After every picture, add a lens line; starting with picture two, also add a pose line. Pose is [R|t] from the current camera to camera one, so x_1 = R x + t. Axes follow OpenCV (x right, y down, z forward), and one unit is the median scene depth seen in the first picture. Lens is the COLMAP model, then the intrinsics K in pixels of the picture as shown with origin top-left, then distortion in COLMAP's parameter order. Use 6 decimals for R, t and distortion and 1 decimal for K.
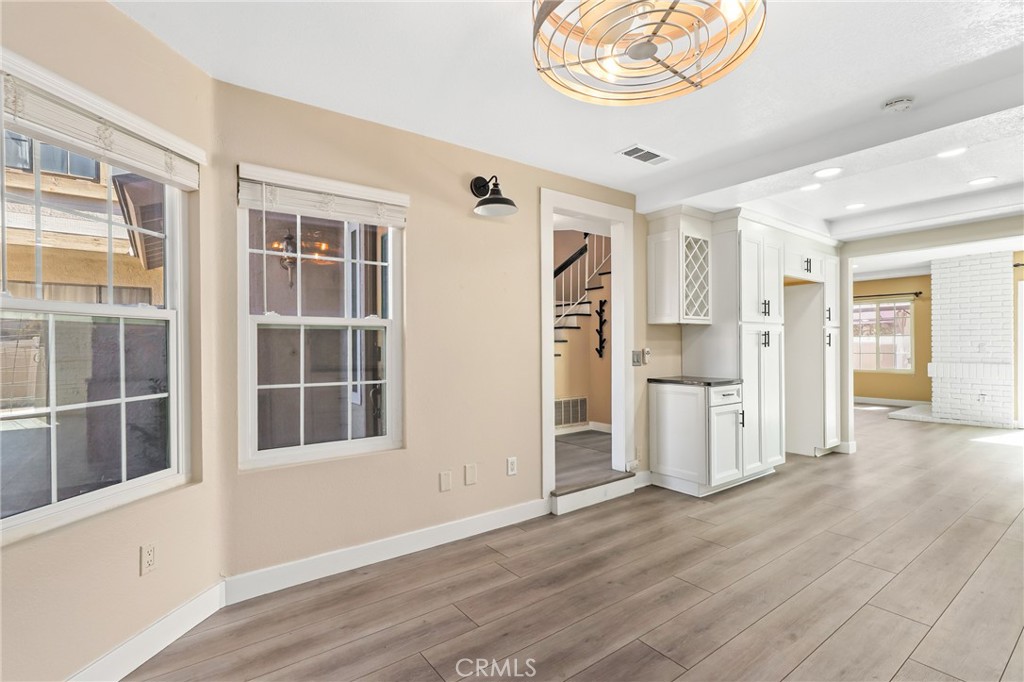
lens RADIAL K [[476.0, 0, 521.3], [0, 476.0, 345.4], [0, 0, 1]] dist [-0.000691, -0.000106]
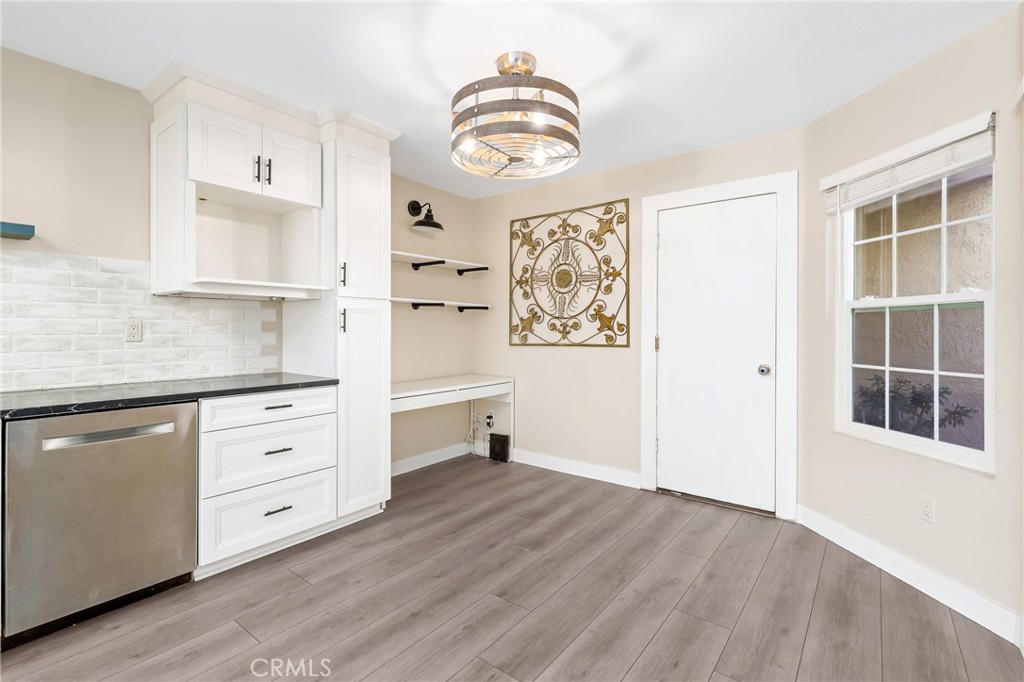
lens RADIAL K [[470.1, 0, 514.1], [0, 470.1, 329.8], [0, 0, 1]] dist [0.001091, 0.000208]
pose [[-0.964393, 0.005598, -0.264415, 0.257134], [0.004525, 0.999979, 0.004665, -0.001531], [0.264436, 0.003302, -0.964398, 0.952621]]
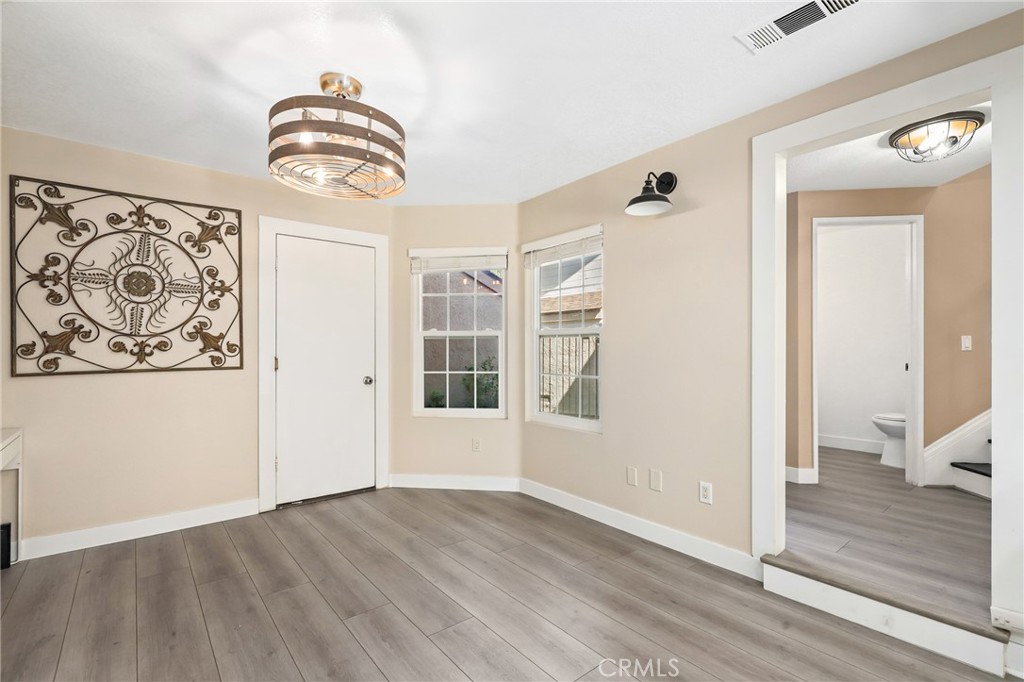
lens RADIAL K [[468.5, 0, 515.8], [0, 468.5, 349.1], [0, 0, 1]] dist [0.001056, 0.000129]
pose [[0.038567, 0.006170, -0.999237, 0.713150], [-0.000891, 0.999981, 0.006141, -0.004769], [0.999256, 0.000653, 0.038572, 0.566130]]
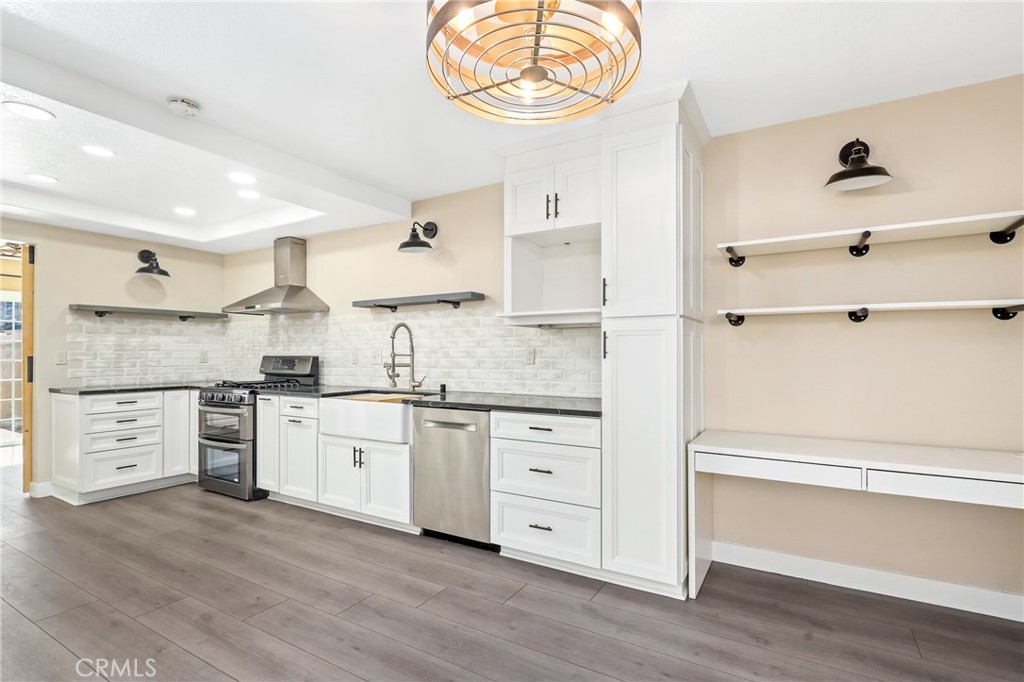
lens RADIAL K [[480.4, 0, 531.1], [0, 480.4, 352.8], [0, 0, 1]] dist [-0.000538, 0.000273]
pose [[-0.392249, 0.008915, 0.919816, -0.255458], [0.004490, 0.999960, -0.007777, 0.001457], [-0.919848, 0.001080, -0.392273, 0.511276]]
